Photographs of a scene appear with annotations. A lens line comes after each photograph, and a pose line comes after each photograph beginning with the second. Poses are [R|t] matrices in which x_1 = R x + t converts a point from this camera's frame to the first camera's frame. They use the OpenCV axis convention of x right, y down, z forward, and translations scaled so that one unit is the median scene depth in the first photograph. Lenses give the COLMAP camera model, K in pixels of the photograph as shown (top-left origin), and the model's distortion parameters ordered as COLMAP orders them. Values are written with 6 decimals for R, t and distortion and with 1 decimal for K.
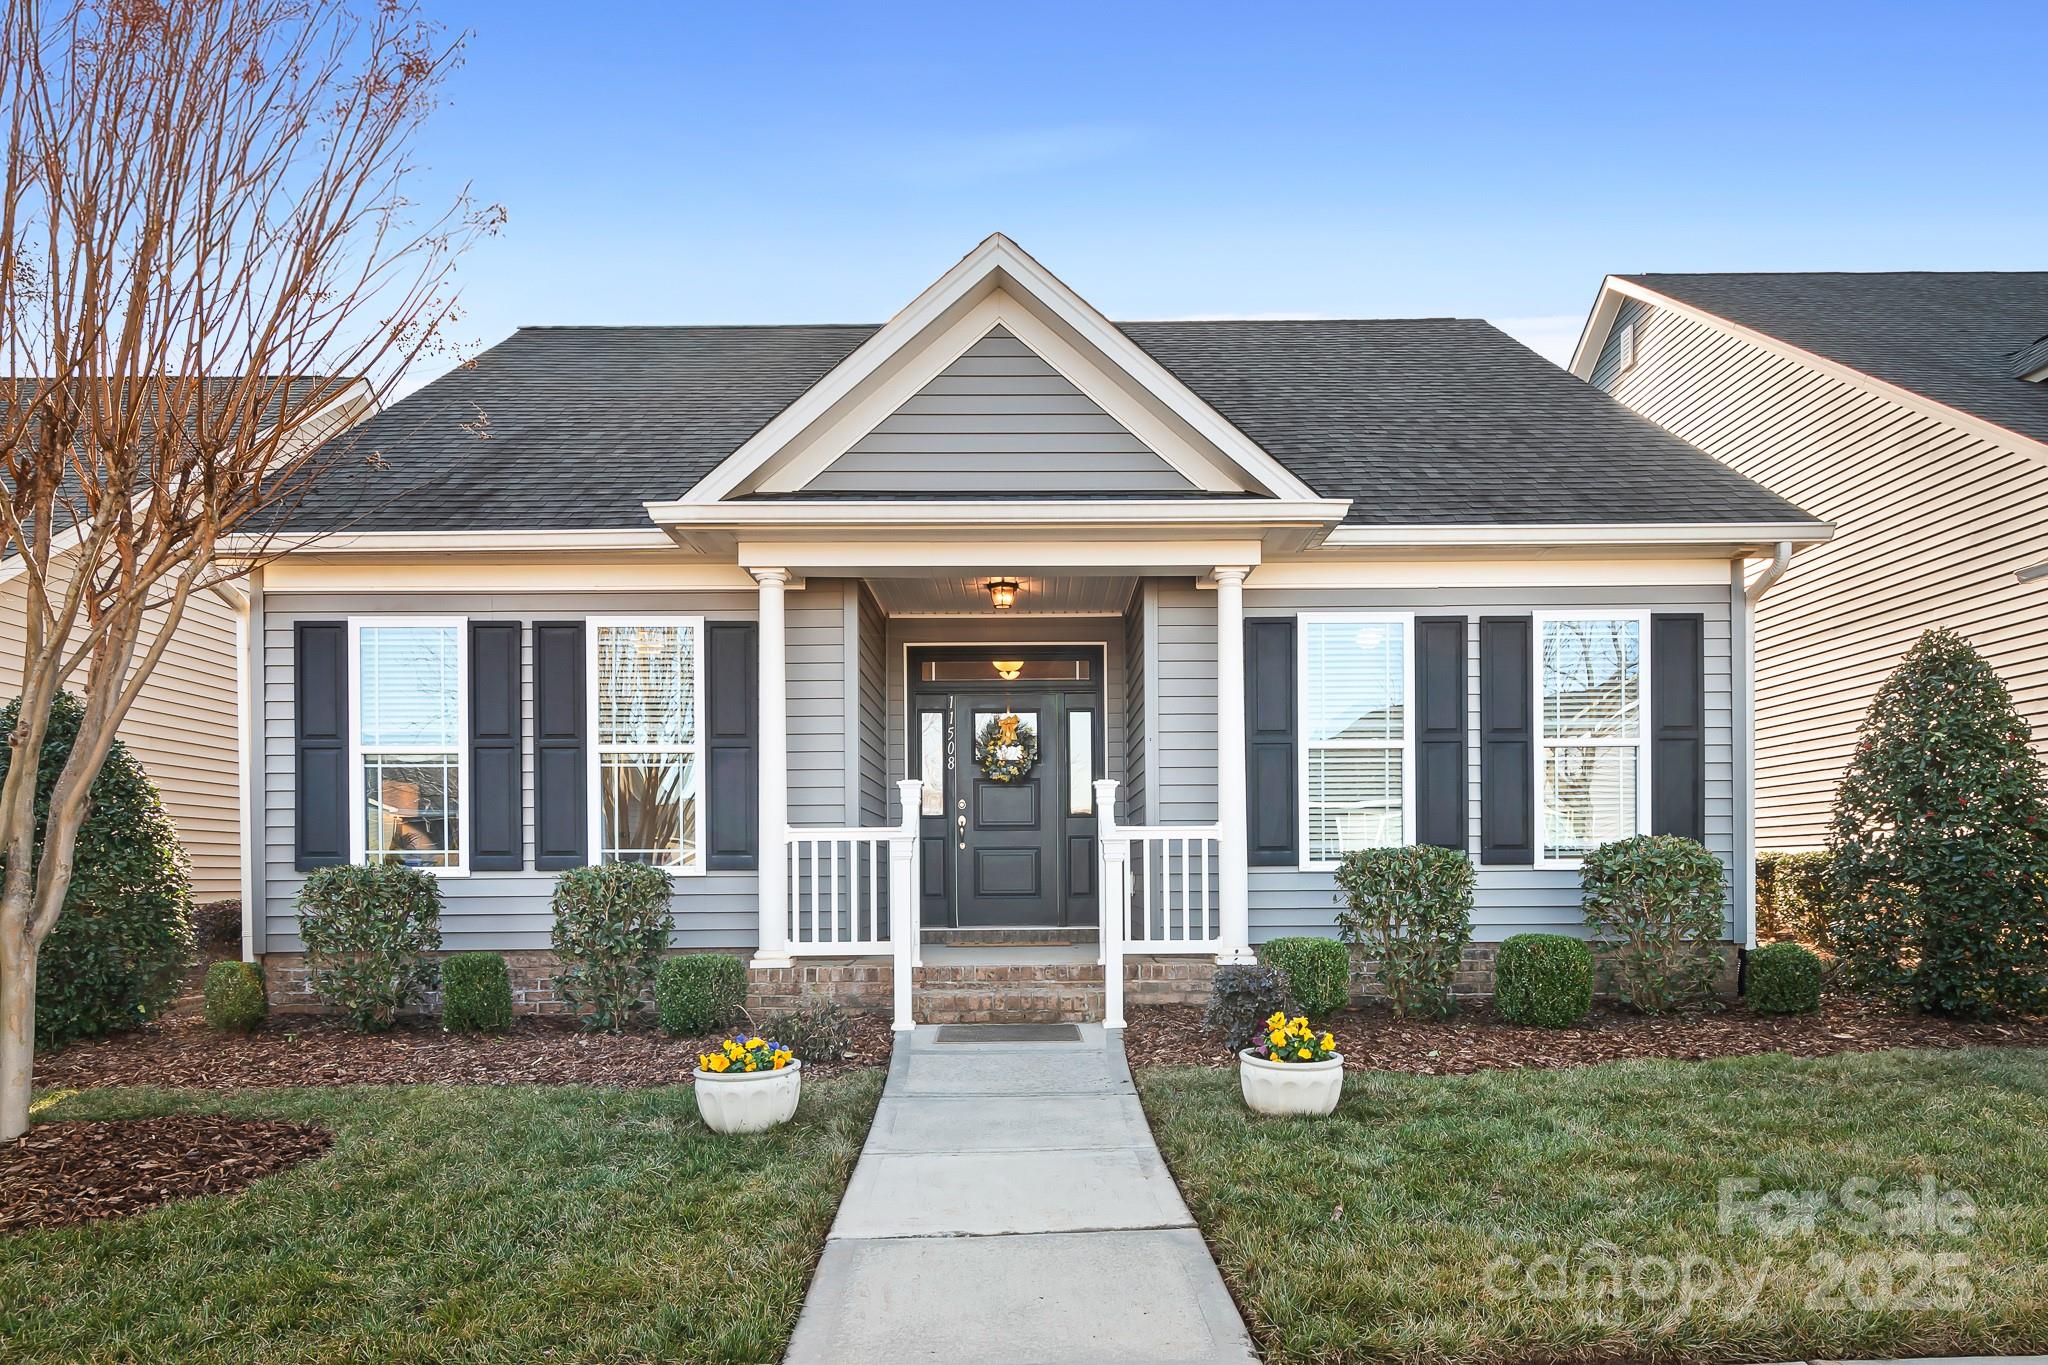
lens RADIAL K [[1027.8, 0, 1027.2], [0, 1027.8, 862.1], [0, 0, 1]] dist [-0.002332, -0.000334]
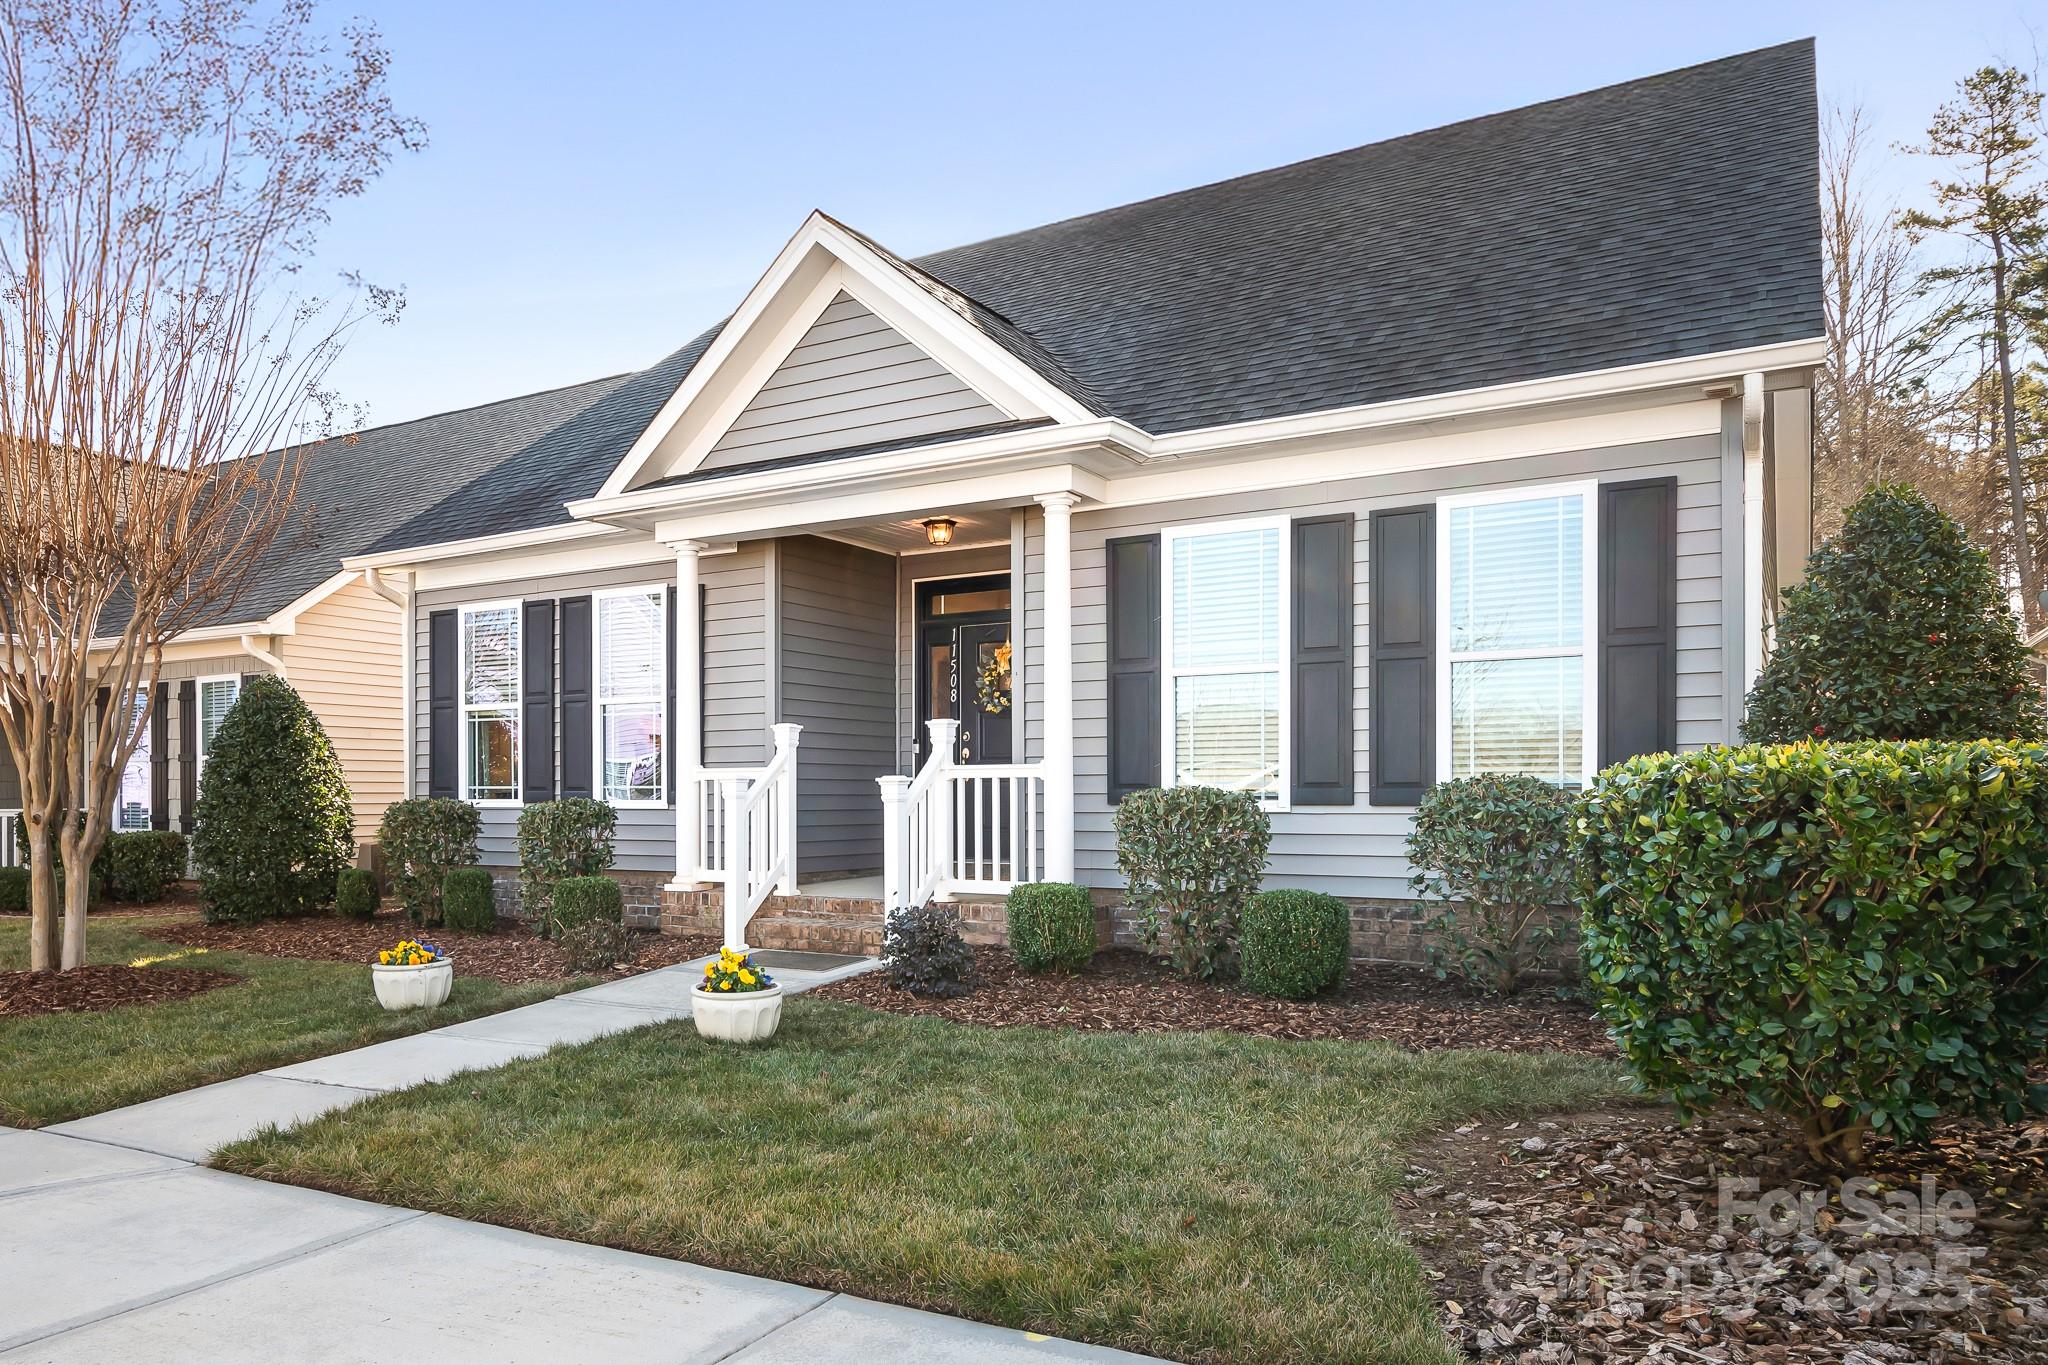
lens RADIAL K [[1242.9, 0, 1025.6], [0, 1242.9, 759.7], [0, 0, 1]] dist [-0.019600, 0.000191]
pose [[0.876269, -0.006972, -0.481771, 0.716851], [-0.007495, 0.999577, -0.028098, -0.005899], [0.481763, 0.028233, 0.875847, -0.018178]]
